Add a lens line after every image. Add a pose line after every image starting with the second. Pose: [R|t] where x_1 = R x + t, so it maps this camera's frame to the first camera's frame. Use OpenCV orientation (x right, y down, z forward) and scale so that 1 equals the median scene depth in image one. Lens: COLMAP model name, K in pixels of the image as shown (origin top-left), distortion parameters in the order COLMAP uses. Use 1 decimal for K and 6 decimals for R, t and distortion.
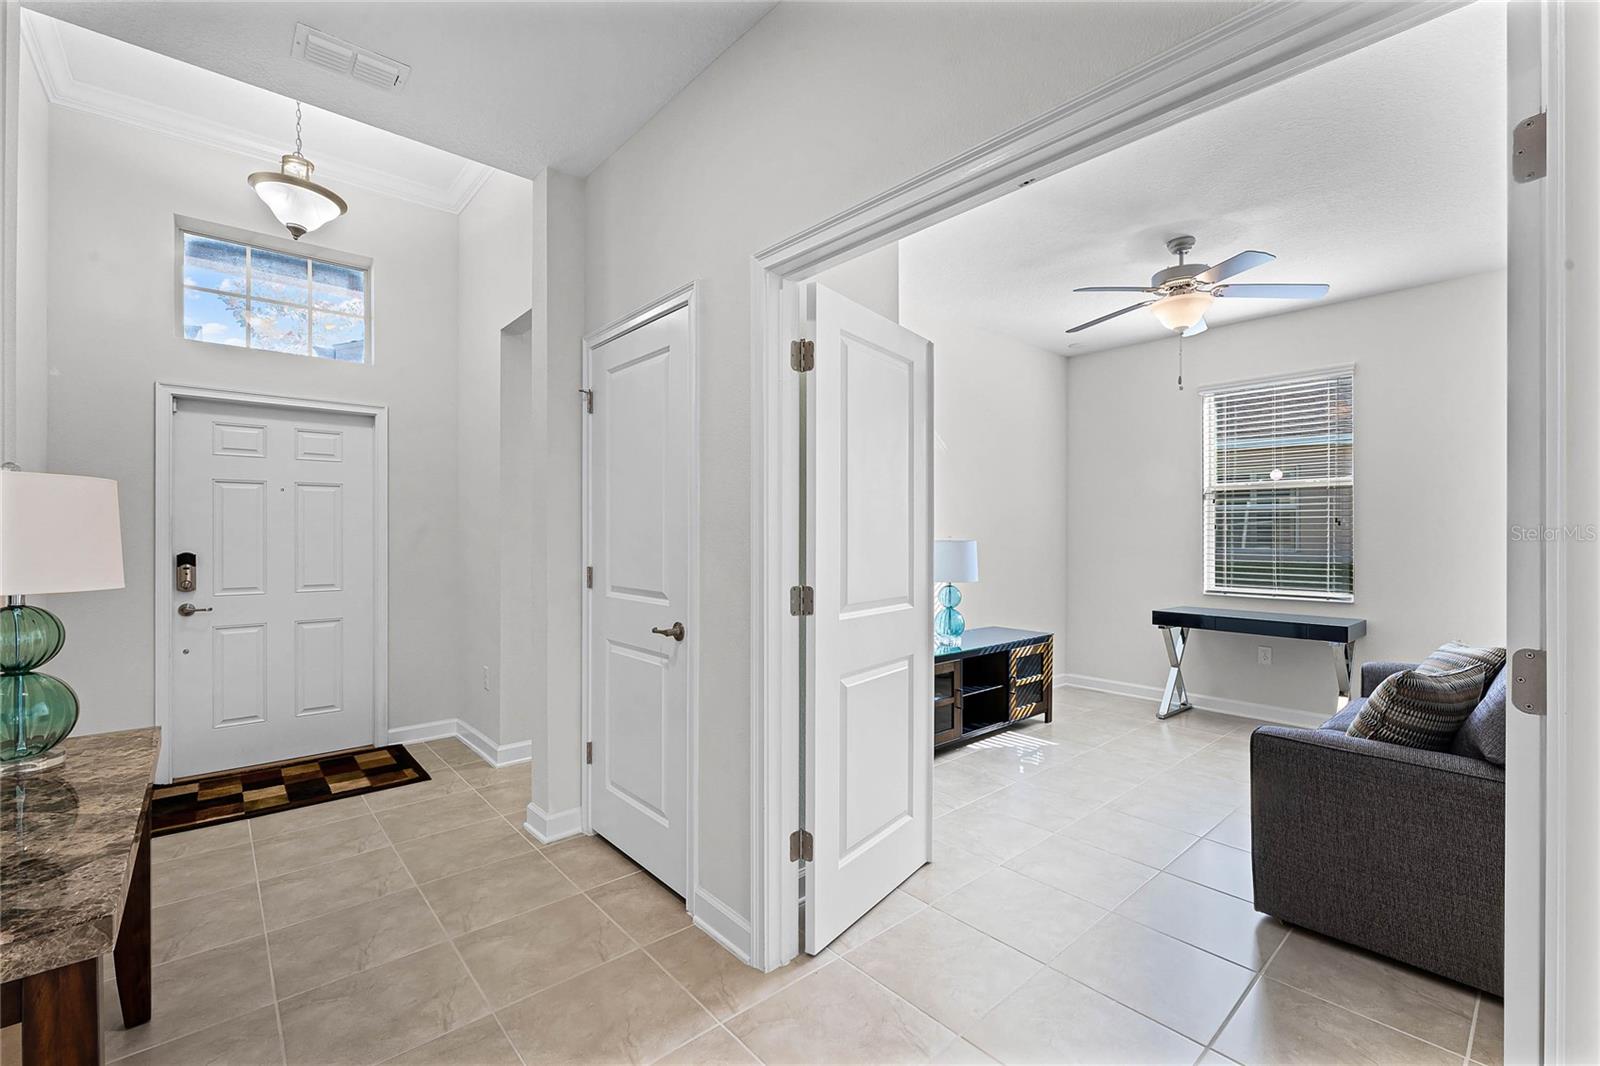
lens RADIAL K [[683.1, 0, 785.7], [0, 683.1, 532.6], [0, 0, 1]] dist [-0.001885, -0.000808]
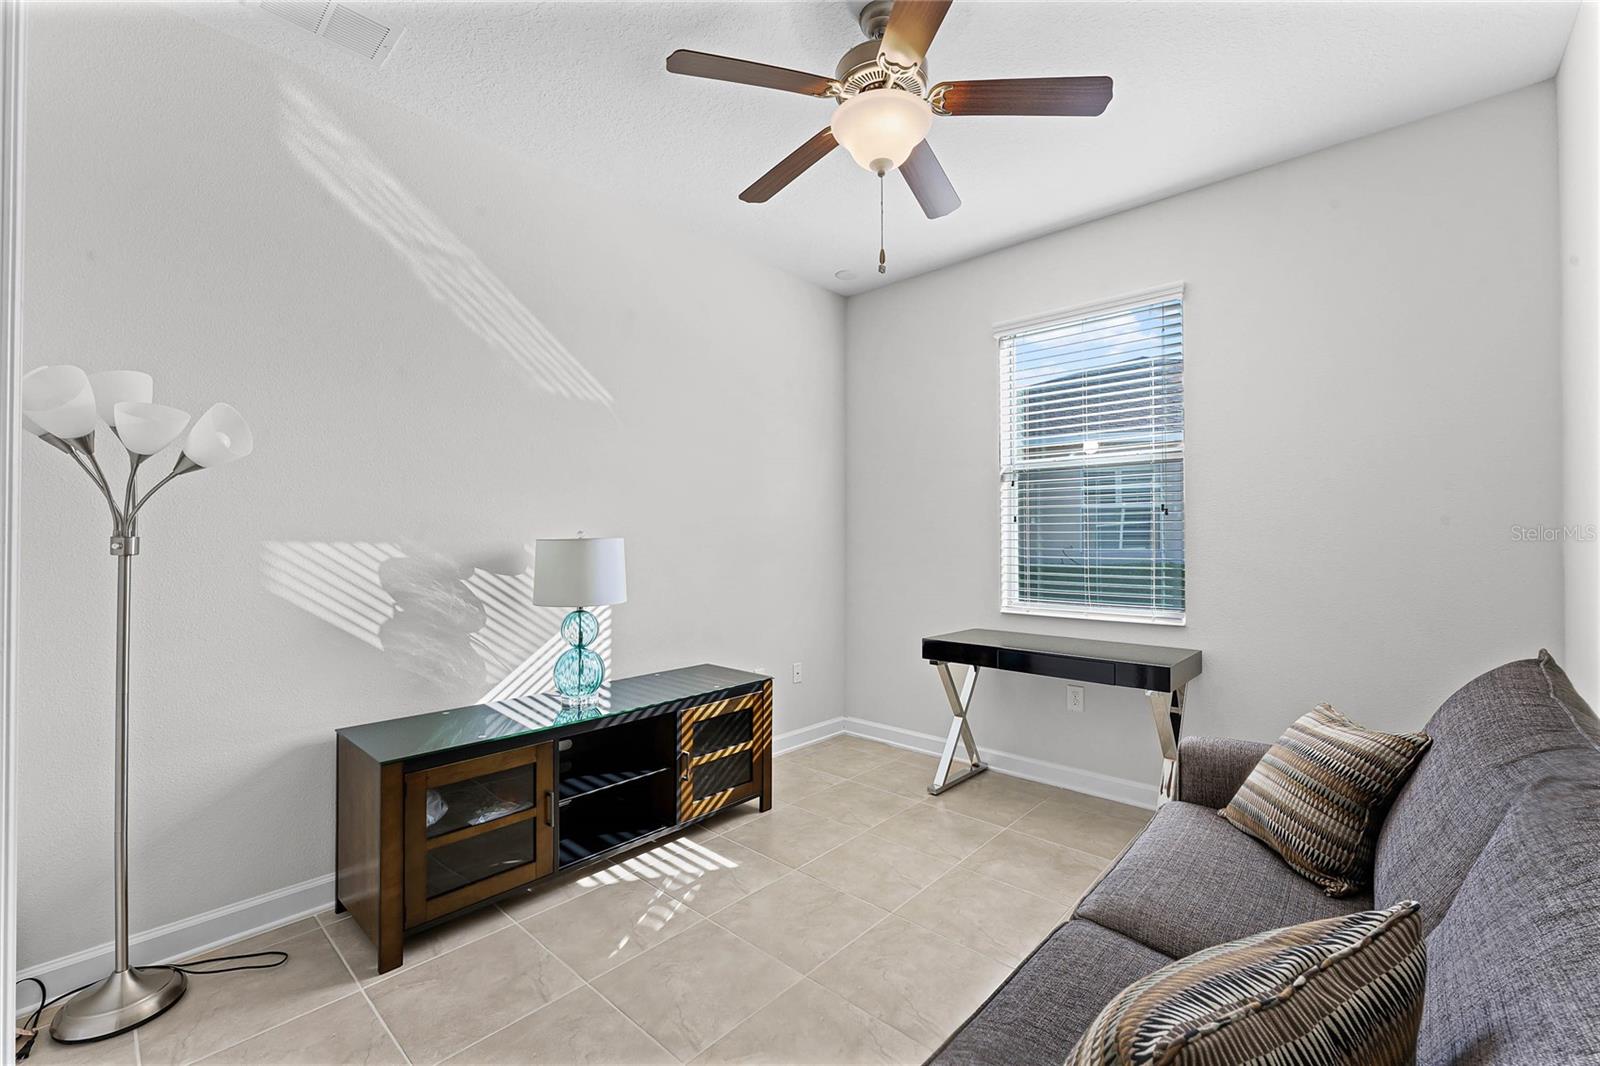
lens RADIAL K [[683.1, 0, 778.8], [0, 683.1, 534.2], [0, 0, 1]] dist [-0.001885, -0.000808]
pose [[0.993742, -0.003532, 0.111641, 0.344465], [0.003969, 0.999985, -0.003690, 0.010870], [-0.111626, 0.004110, 0.993742, 0.355344]]
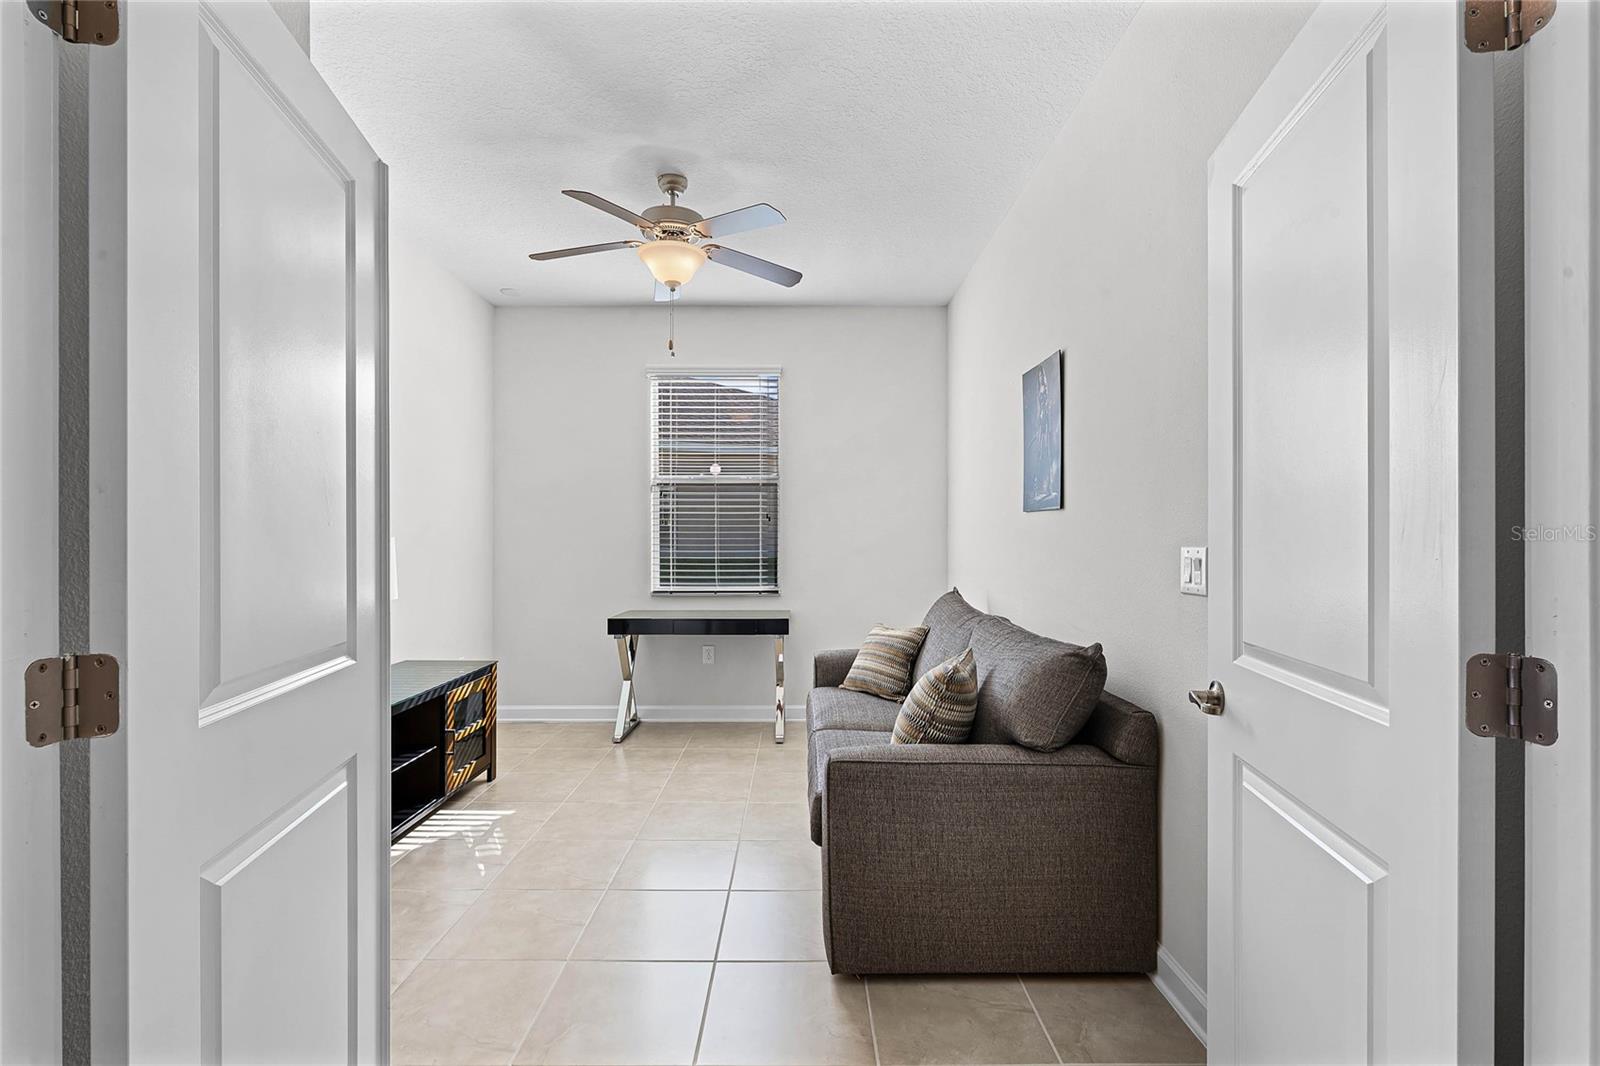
lens RADIAL K [[750.5, 0, 818.2], [0, 750.5, 537.8], [0, 0, 1]] dist [-0.003943, 0.000101]
pose [[0.646733, -0.005020, 0.762700, -0.009455], [-0.000436, 0.999976, 0.006951, 0.006901], [-0.762716, -0.004828, 0.646715, 0.210165]]
